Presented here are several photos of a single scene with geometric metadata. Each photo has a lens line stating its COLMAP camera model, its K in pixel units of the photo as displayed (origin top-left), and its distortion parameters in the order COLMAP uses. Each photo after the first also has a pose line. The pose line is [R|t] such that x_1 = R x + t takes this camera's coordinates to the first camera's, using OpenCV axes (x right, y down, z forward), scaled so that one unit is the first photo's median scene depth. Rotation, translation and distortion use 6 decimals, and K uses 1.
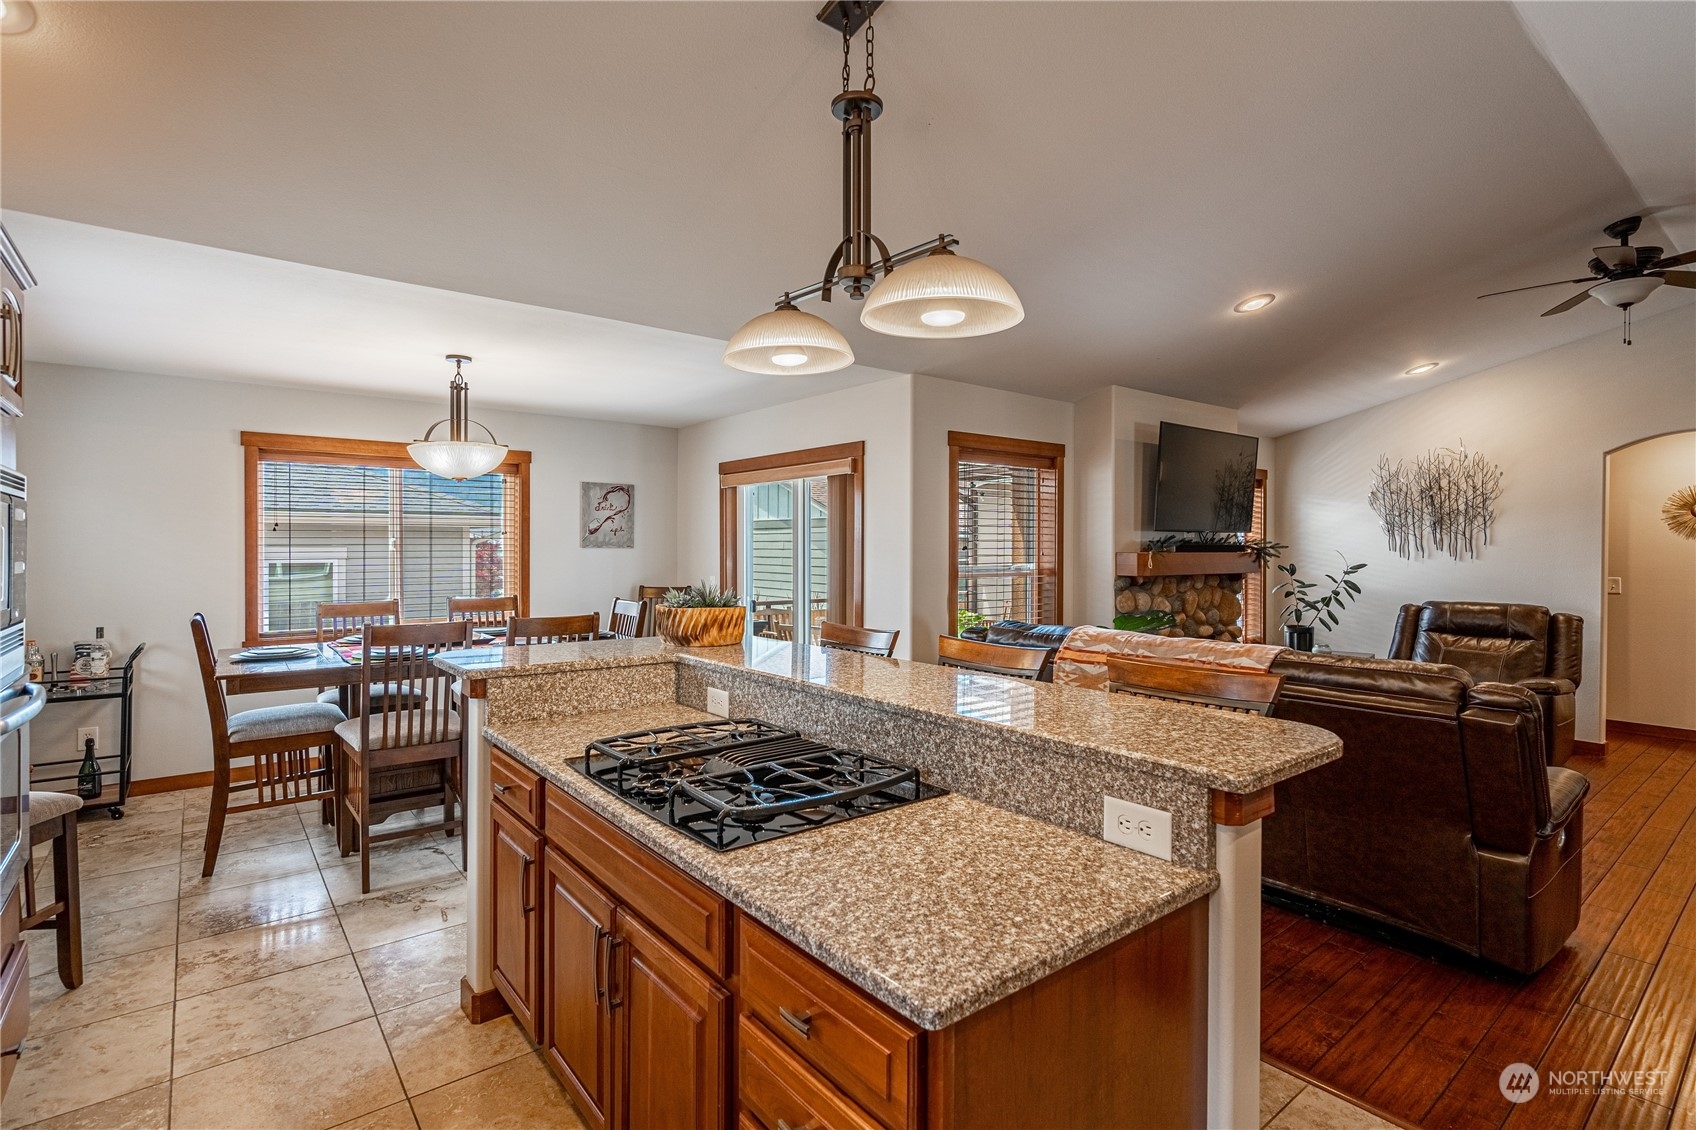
lens RADIAL K [[810.1, 0, 858.3], [0, 810.1, 560.8], [0, 0, 1]] dist [0.002051, 0.000578]
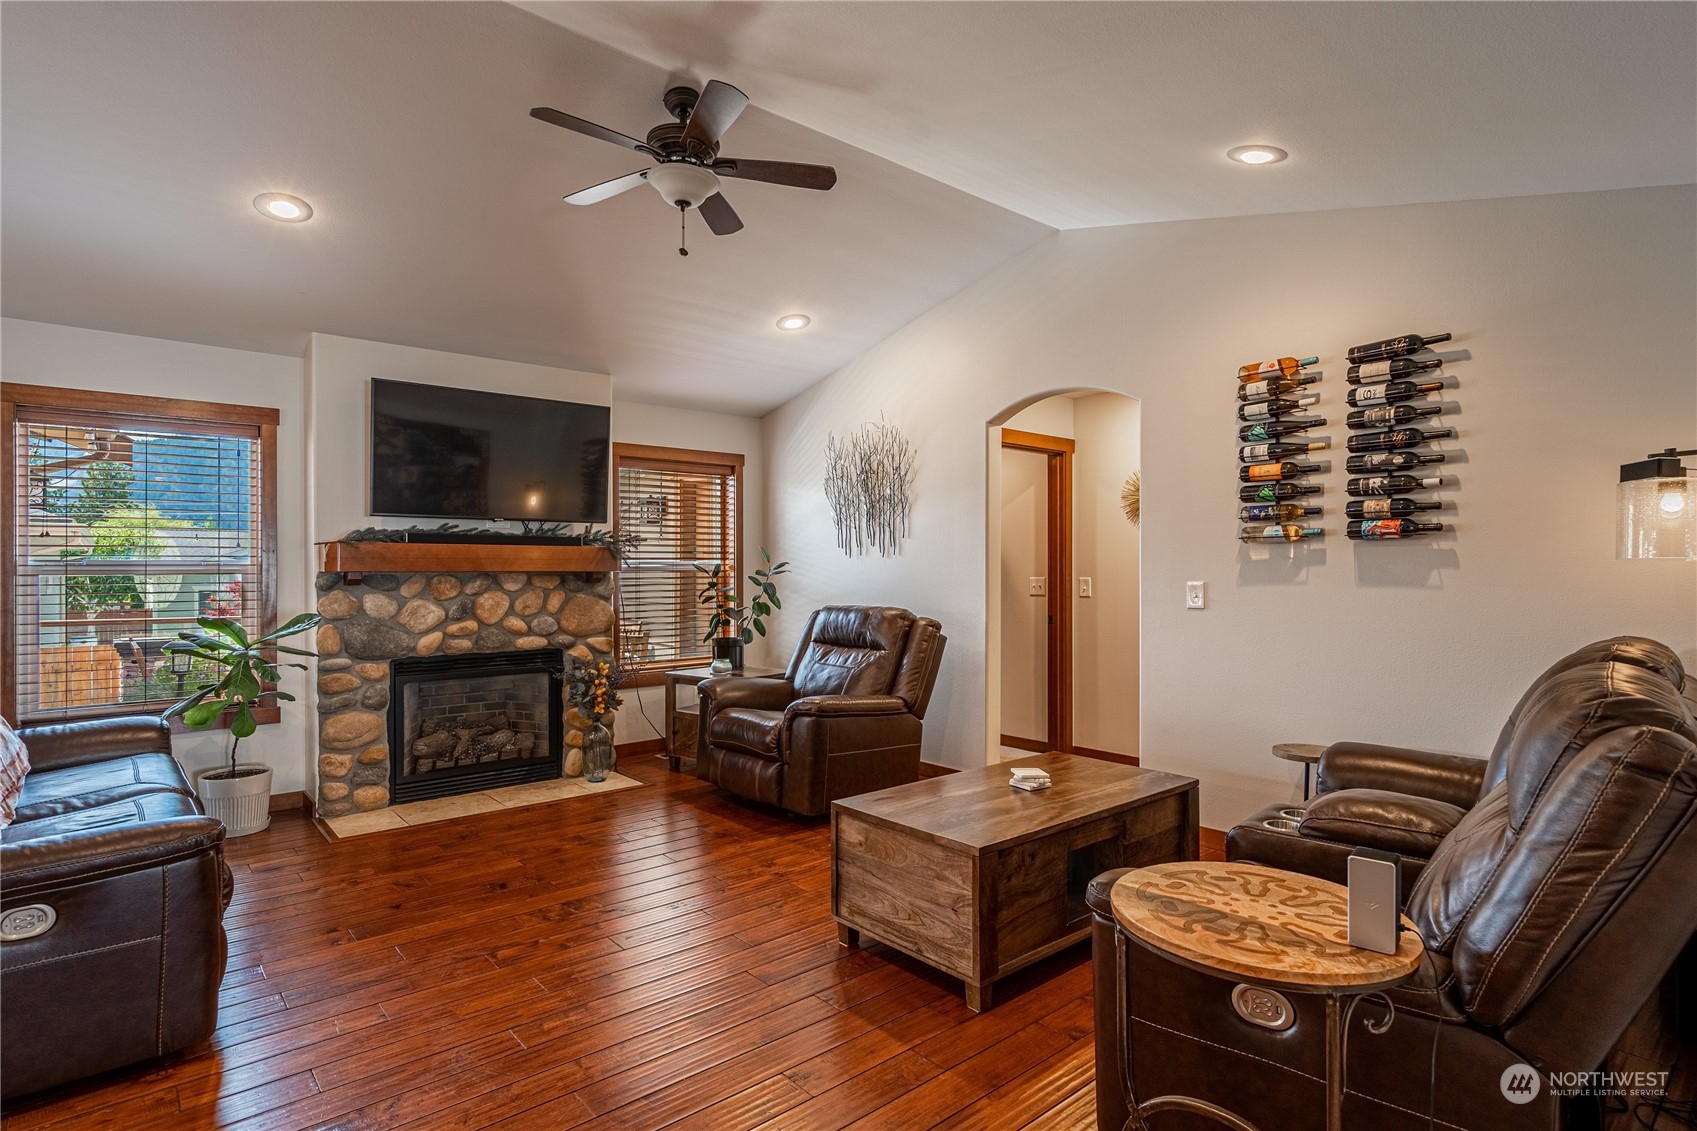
lens RADIAL K [[849.1, 0, 853.1], [0, 849.1, 573.9], [0, 0, 1]] dist [-0.001330, -0.000196]
pose [[0.999569, -0.002048, 0.029288, 0.736592], [0.002223, 0.999980, -0.005969, 0.023812], [-0.029275, 0.006032, 0.999553, 0.139615]]
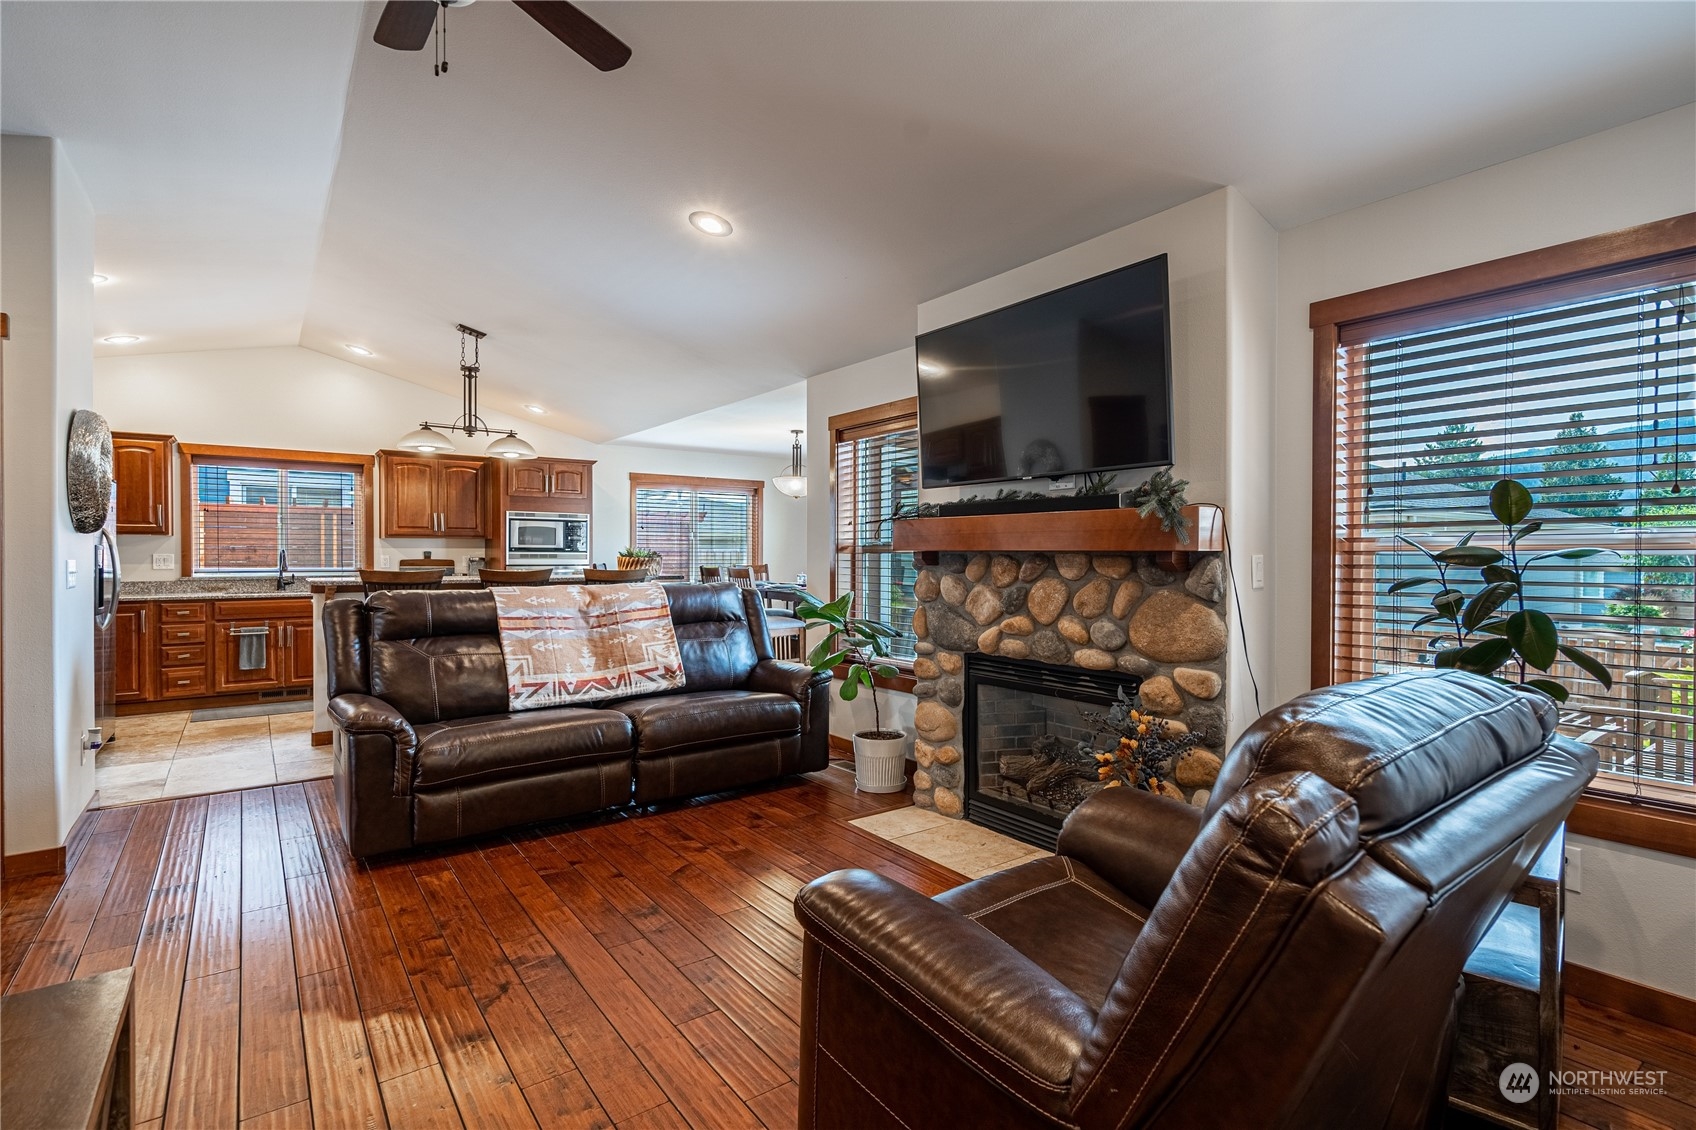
lens RADIAL K [[810.1, 0, 858.3], [0, 810.1, 560.8], [0, 0, 1]] dist [0.002051, 0.000578]
pose [[-0.033786, 0.009531, -0.999384, 0.984210], [-0.014174, 0.999849, 0.010015, 0.018806], [0.999329, 0.014503, -0.033645, 0.872043]]
